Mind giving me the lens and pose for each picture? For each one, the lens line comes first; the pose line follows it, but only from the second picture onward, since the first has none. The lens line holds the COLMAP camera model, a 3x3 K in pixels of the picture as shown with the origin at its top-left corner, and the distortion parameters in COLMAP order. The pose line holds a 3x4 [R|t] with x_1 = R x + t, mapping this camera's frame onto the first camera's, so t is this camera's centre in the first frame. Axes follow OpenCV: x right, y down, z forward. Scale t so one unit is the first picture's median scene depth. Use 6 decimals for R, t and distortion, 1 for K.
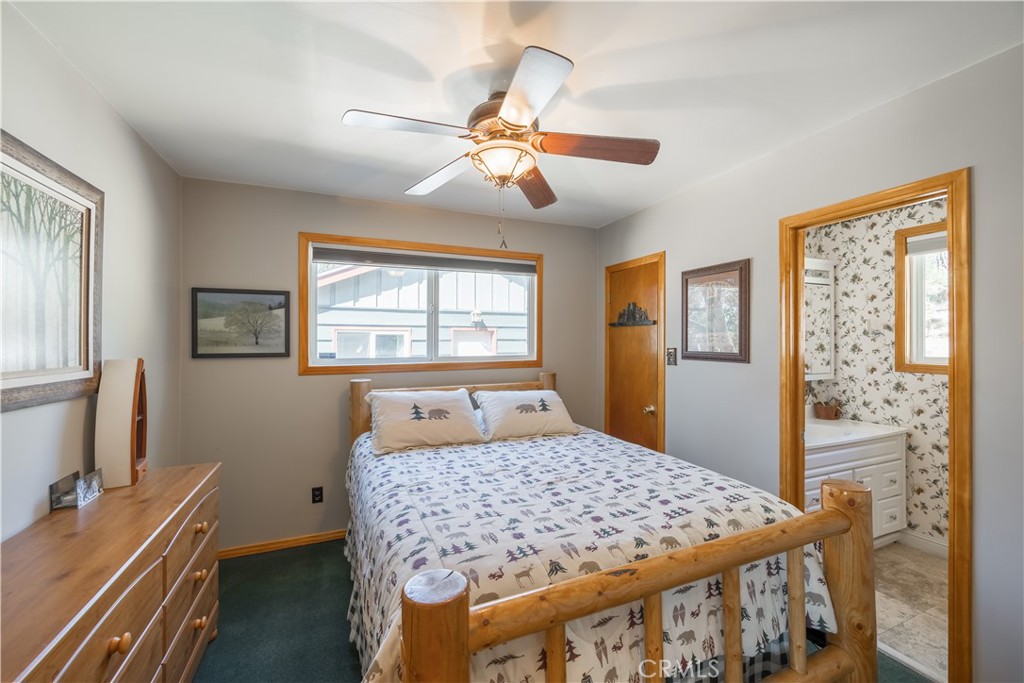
lens RADIAL K [[407.3, 0, 508.7], [0, 407.3, 341.1], [0, 0, 1]] dist [-0.003595, -0.000240]
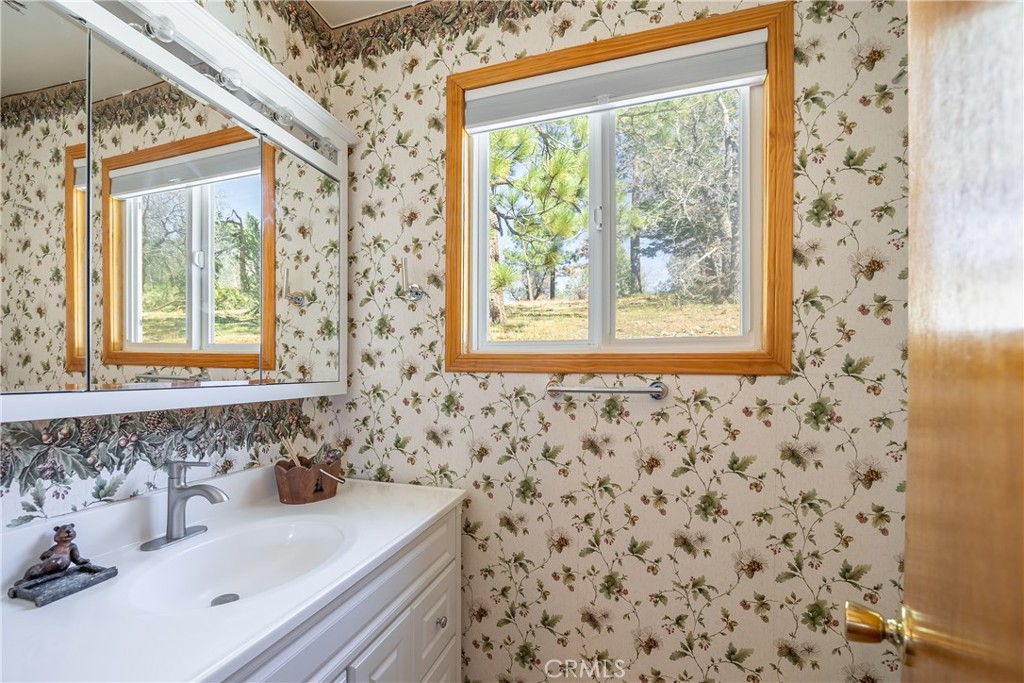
lens RADIAL K [[445.4, 0, 487.7], [0, 445.4, 369.4], [0, 0, 1]] dist [-0.002436, -0.000075]
pose [[0.657640, 0.002732, 0.753328, 0.580869], [-0.004804, 0.999988, 0.000567, 0.070417], [-0.753317, -0.003992, 0.657645, 0.608635]]
